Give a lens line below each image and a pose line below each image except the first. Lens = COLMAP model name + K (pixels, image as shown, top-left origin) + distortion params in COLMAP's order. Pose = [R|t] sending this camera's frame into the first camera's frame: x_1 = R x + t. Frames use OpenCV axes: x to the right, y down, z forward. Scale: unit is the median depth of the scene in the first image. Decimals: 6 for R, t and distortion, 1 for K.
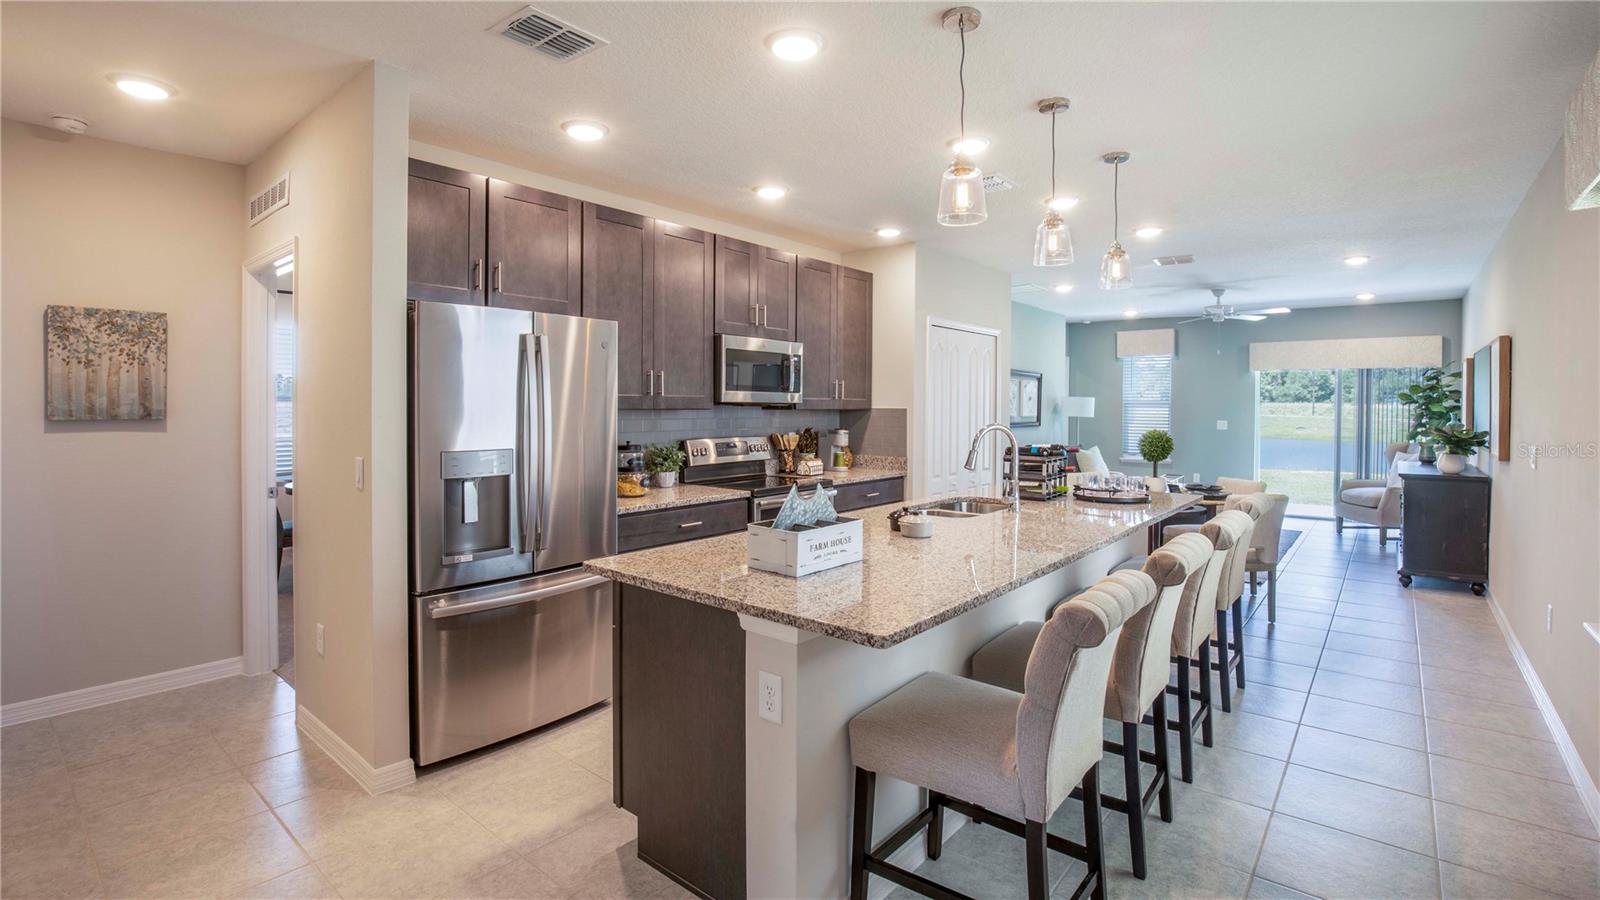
lens RADIAL K [[727.9, 0, 805.5], [0, 727.9, 422.6], [0, 0, 1]] dist [0.000907, 0.000058]
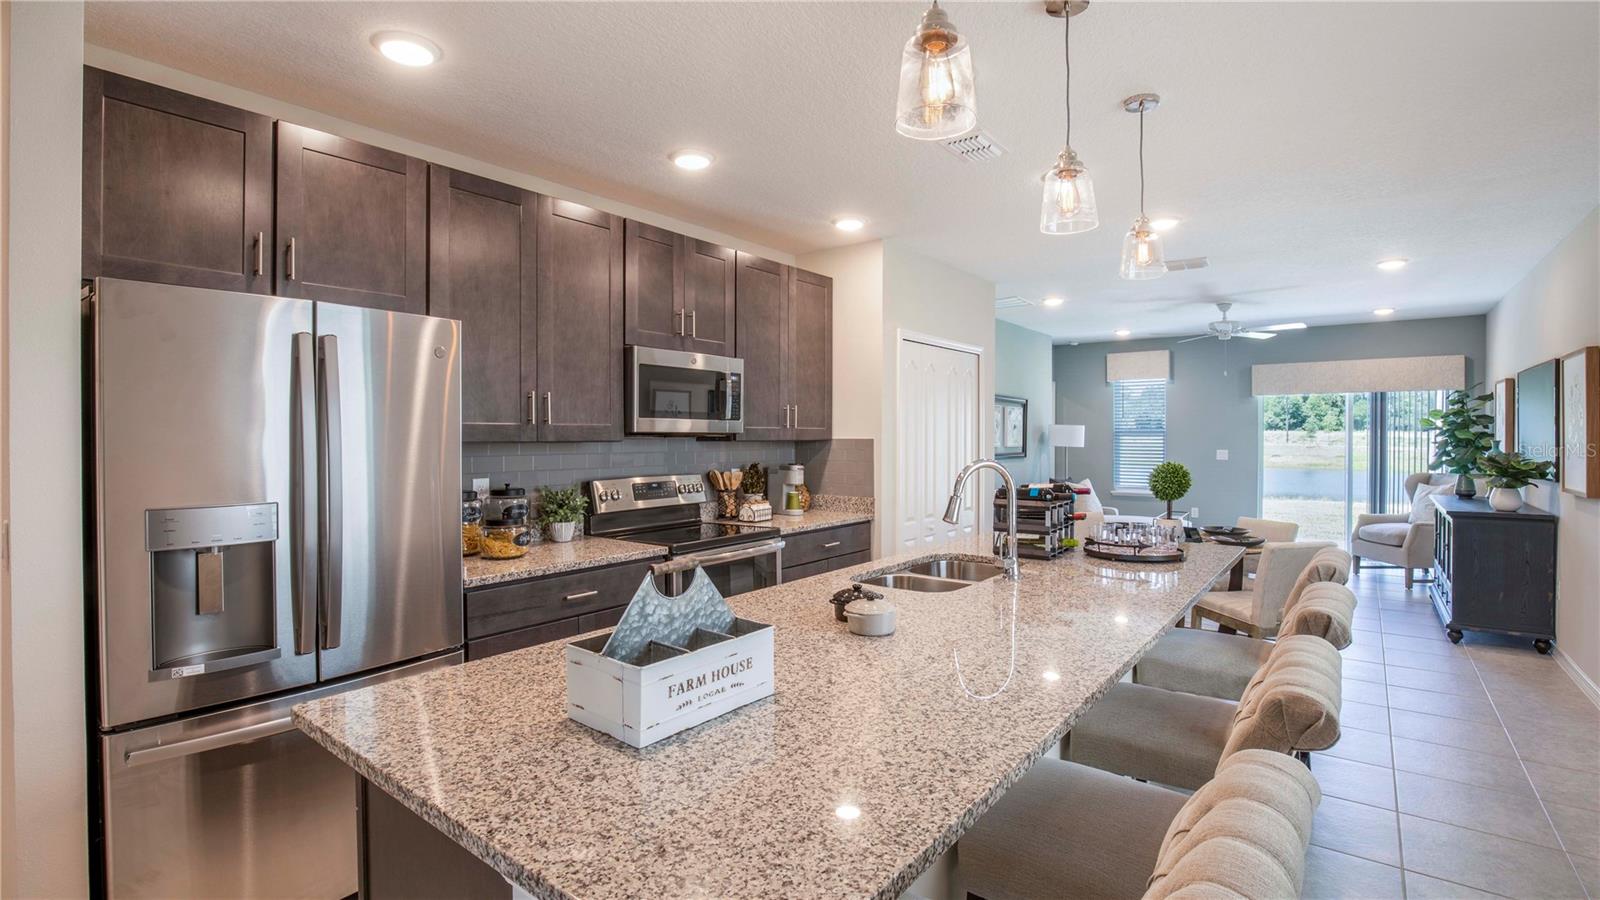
lens RADIAL K [[731.1, 0, 800.0], [0, 731.1, 450.0], [0, 0, 1]] dist [-0.001501, -0.000183]
pose [[0.999738, -0.006452, 0.021963, 0.038202], [0.006553, 0.999968, -0.004535, -0.003599], [-0.021933, 0.004678, 0.999748, 0.174209]]
